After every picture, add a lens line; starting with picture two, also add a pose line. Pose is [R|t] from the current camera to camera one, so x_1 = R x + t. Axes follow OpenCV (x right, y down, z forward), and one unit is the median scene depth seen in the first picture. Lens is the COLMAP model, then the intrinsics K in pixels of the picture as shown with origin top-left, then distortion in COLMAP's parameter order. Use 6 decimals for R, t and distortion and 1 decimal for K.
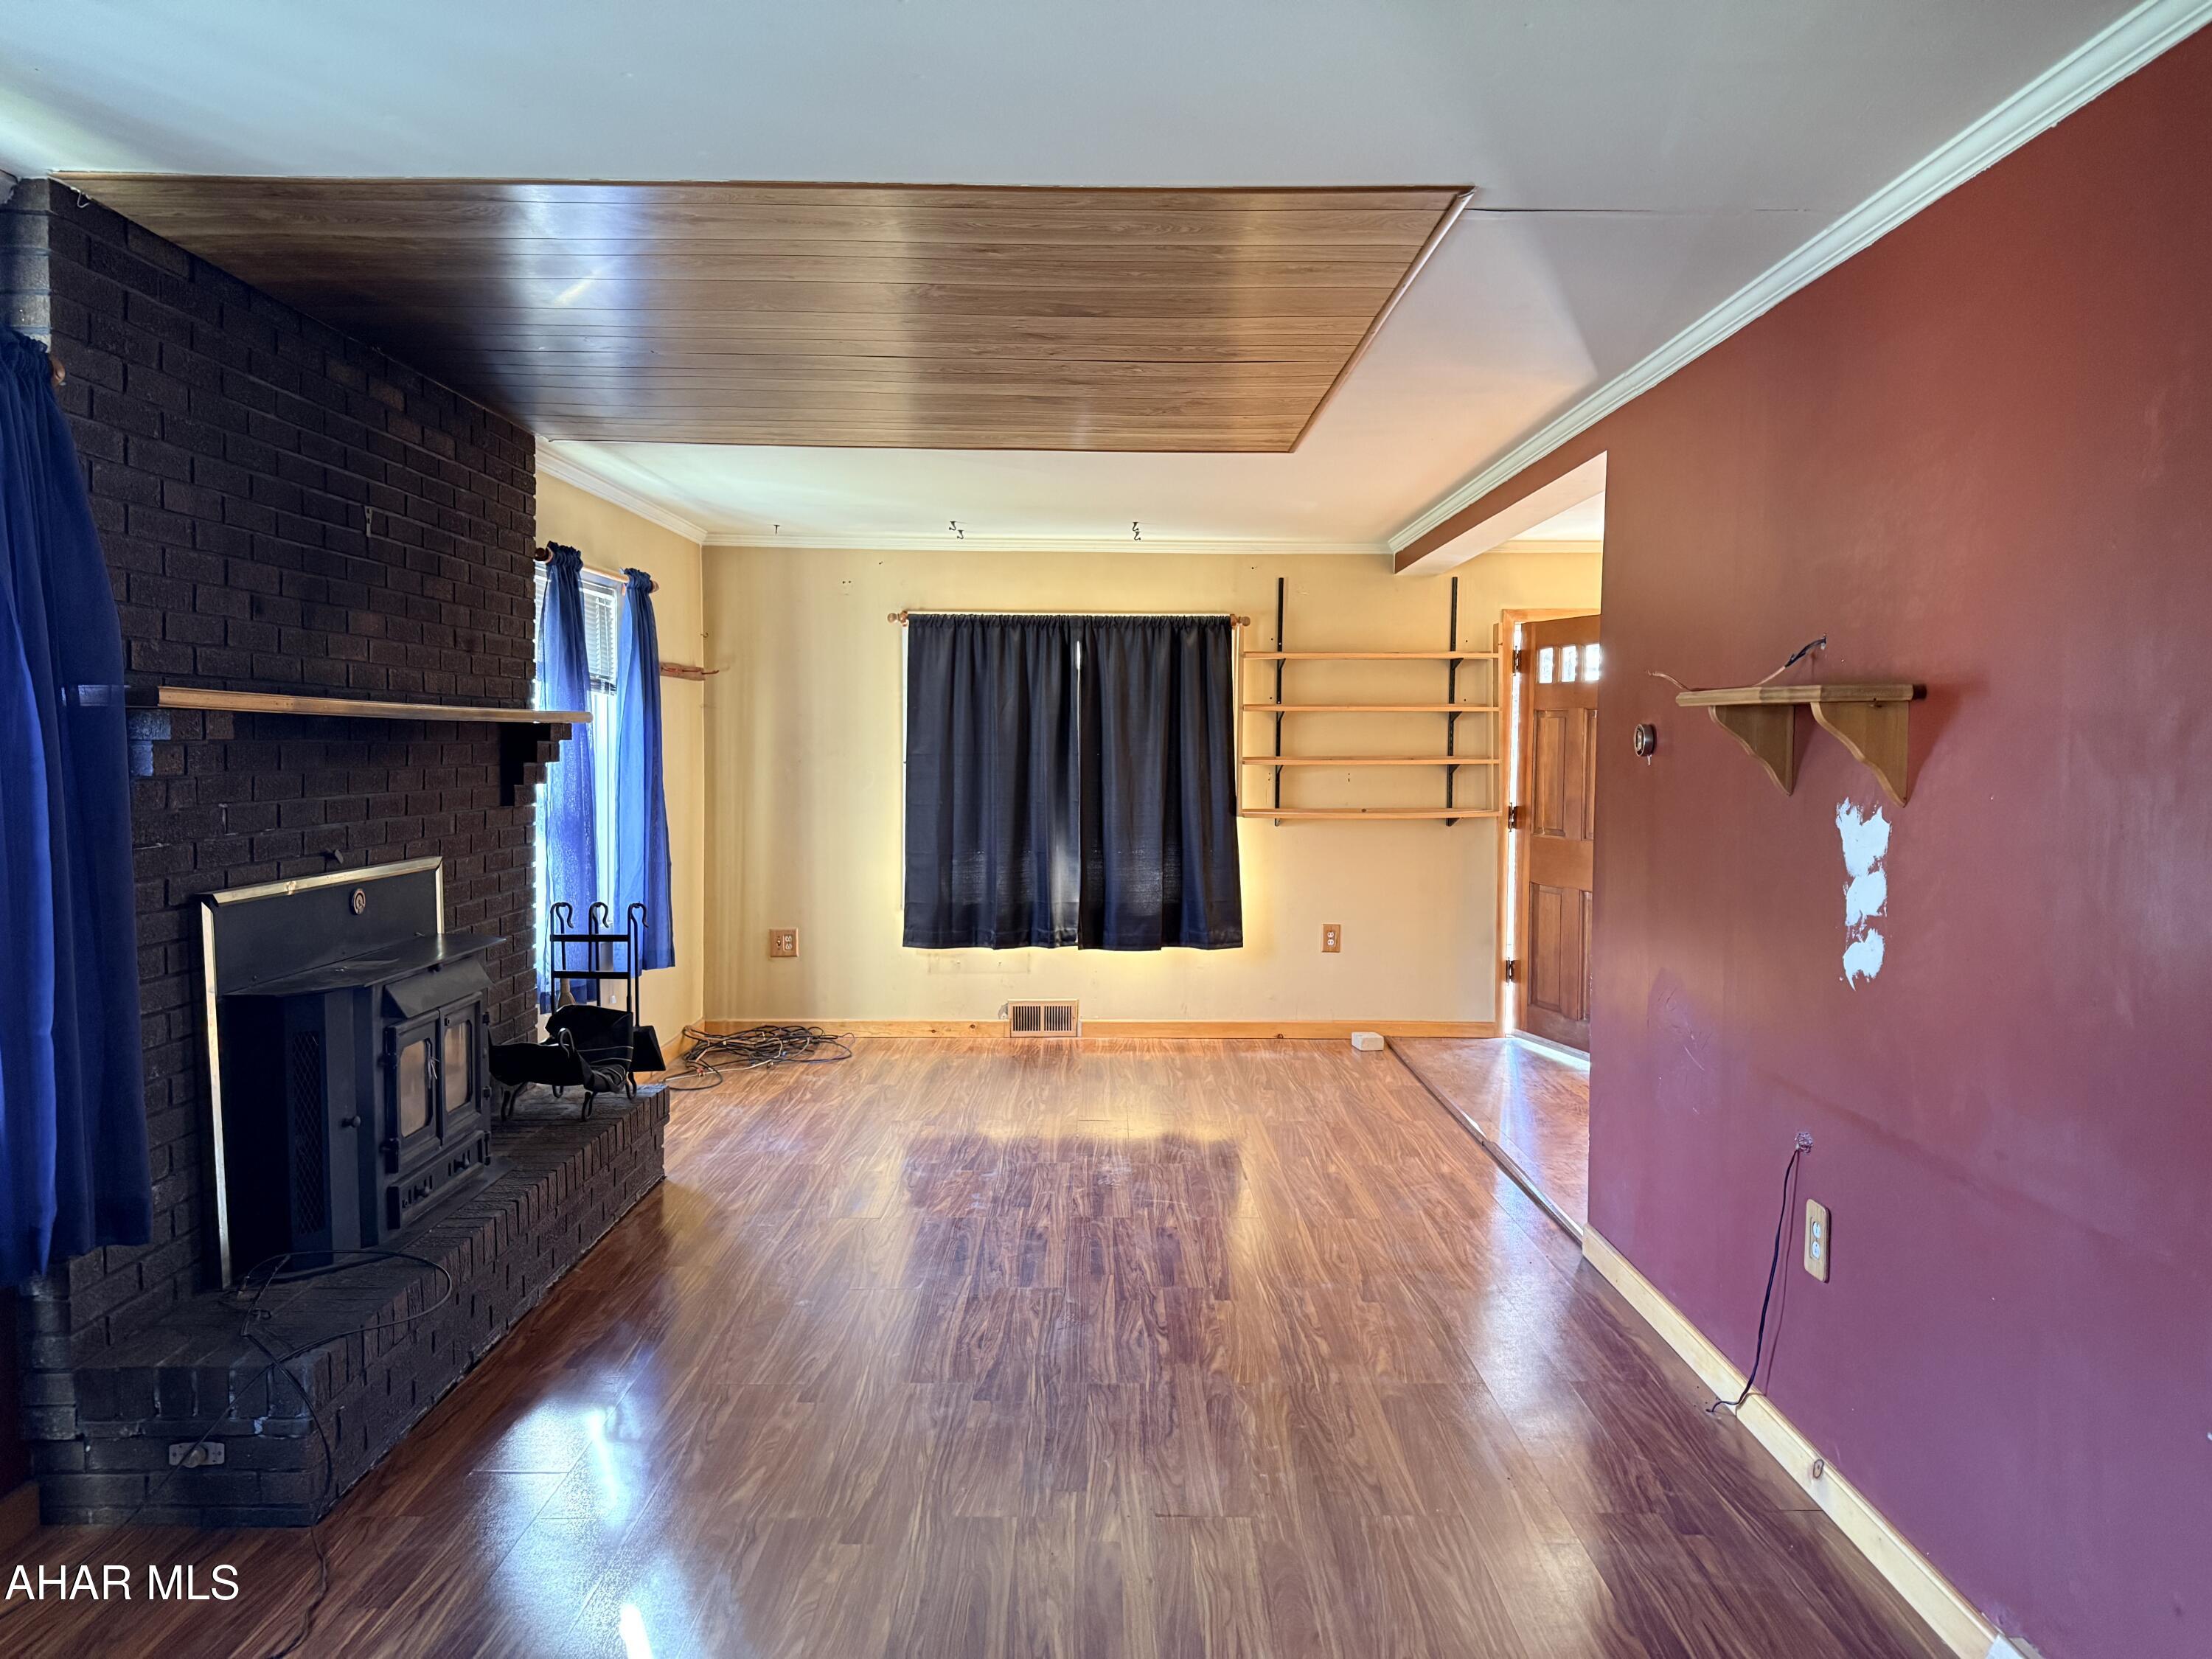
lens RADIAL K [[1556.7, 0, 1105.5], [0, 1556.7, 828.1], [0, 0, 1]] dist [0.007371, -0.002842]
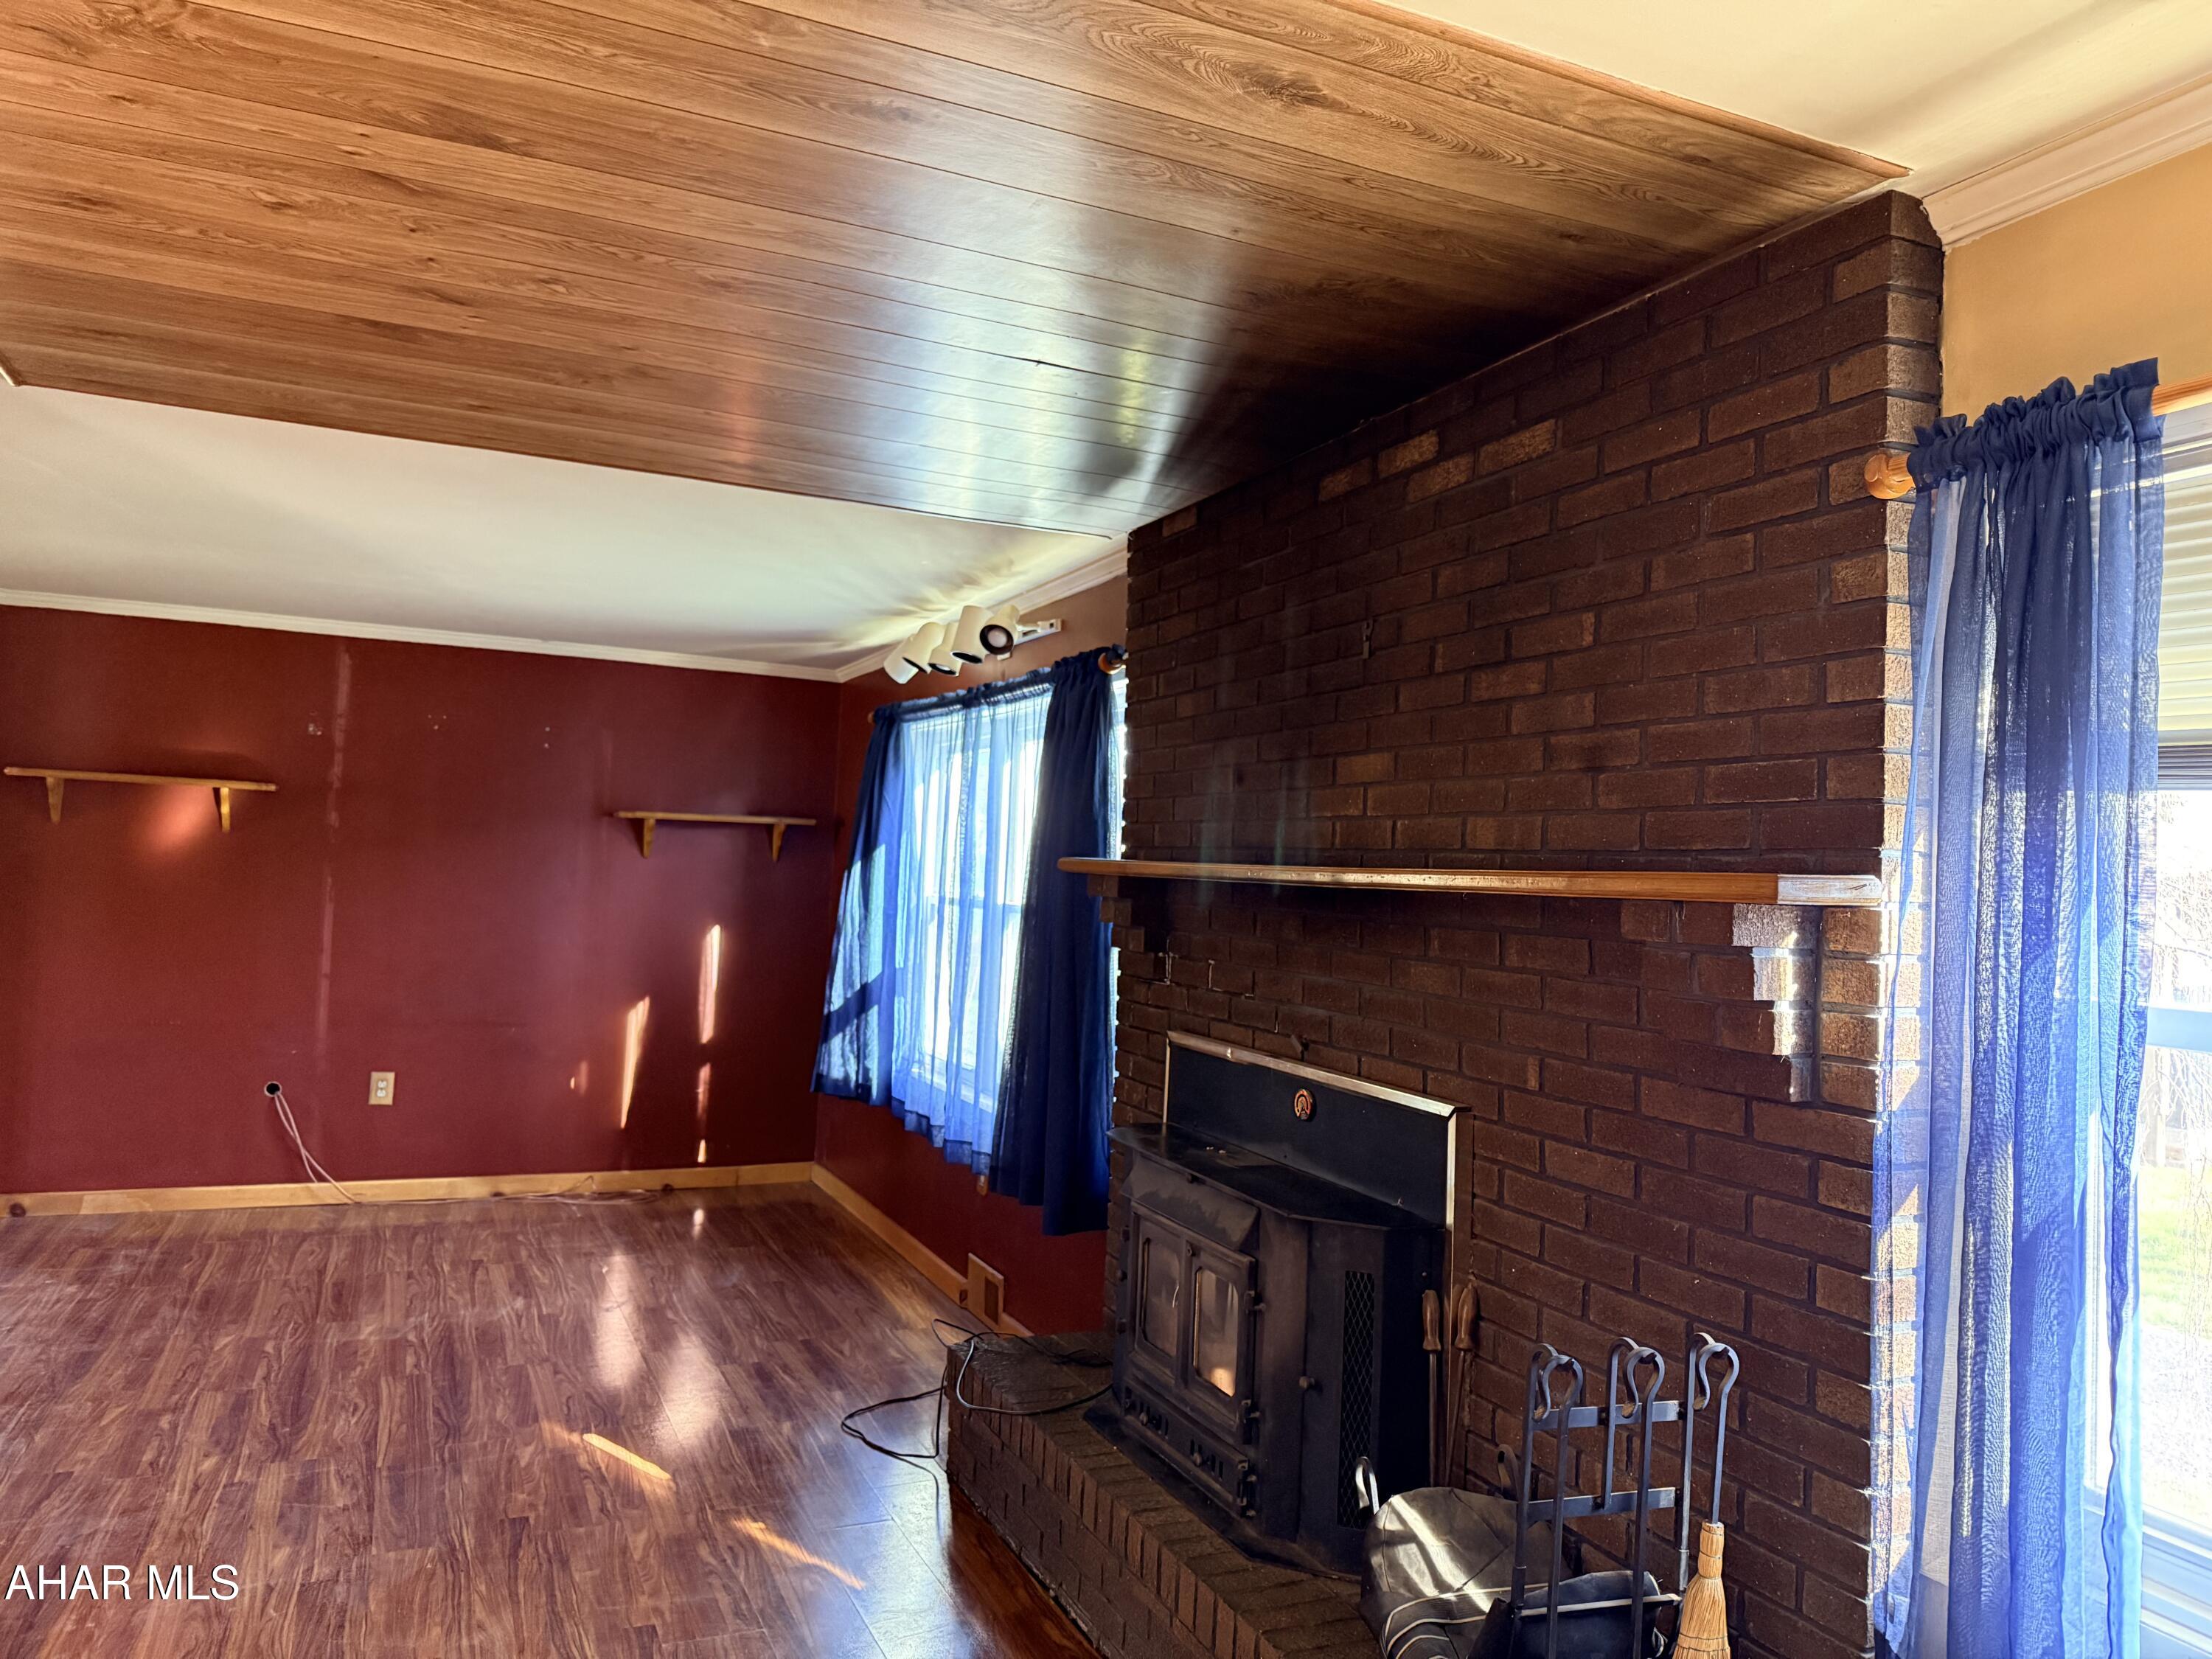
lens RADIAL K [[1556.7, 0, 1104.6], [0, 1556.7, 814.4], [0, 0, 1]] dist [0.007371, -0.002842]
pose [[-0.913257, -0.056982, -0.403379, -0.049303], [-0.070017, 0.997390, 0.017626, -0.134981], [0.401321, 0.044340, -0.914863, 2.011132]]
